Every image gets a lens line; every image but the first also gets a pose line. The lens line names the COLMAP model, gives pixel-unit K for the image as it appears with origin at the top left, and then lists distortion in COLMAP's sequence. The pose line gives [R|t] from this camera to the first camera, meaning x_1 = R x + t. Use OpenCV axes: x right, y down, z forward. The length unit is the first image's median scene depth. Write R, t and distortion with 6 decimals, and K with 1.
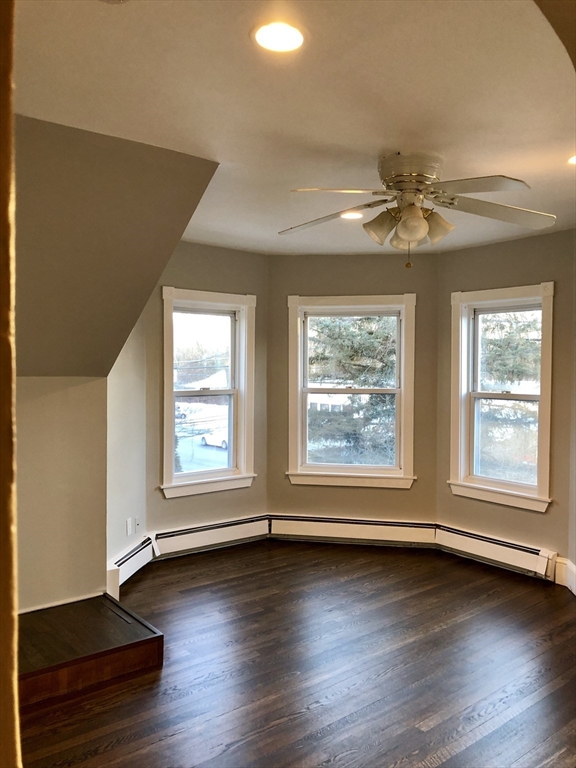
lens RADIAL K [[612.1, 0, 288.0], [0, 612.1, 384.0], [0, 0, 1]] dist [-0.034515, -0.000121]
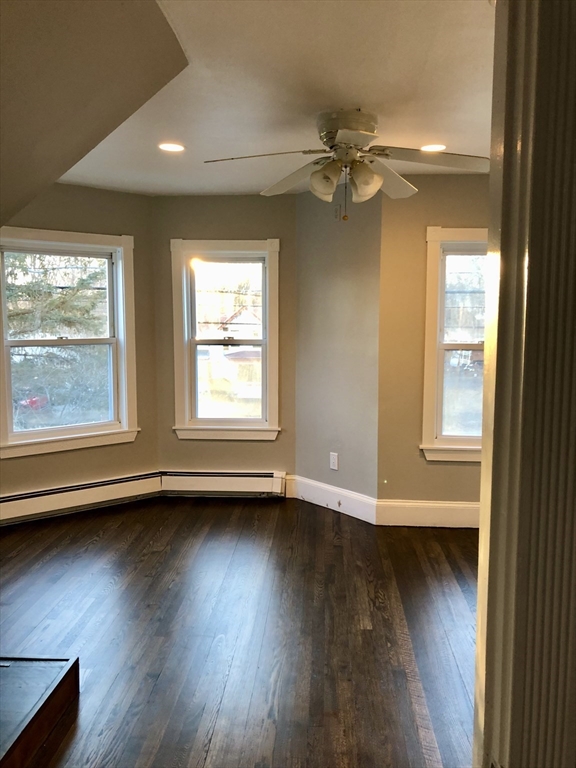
lens RADIAL K [[627.8, 0, 288.0], [0, 627.8, 384.0], [0, 0, 1]] dist [0.003441, -0.000554]
pose [[0.639463, -0.078388, 0.764815, -0.449663], [0.021112, 0.996204, 0.084452, 0.003577], [-0.768532, -0.037857, 0.638690, 0.208772]]
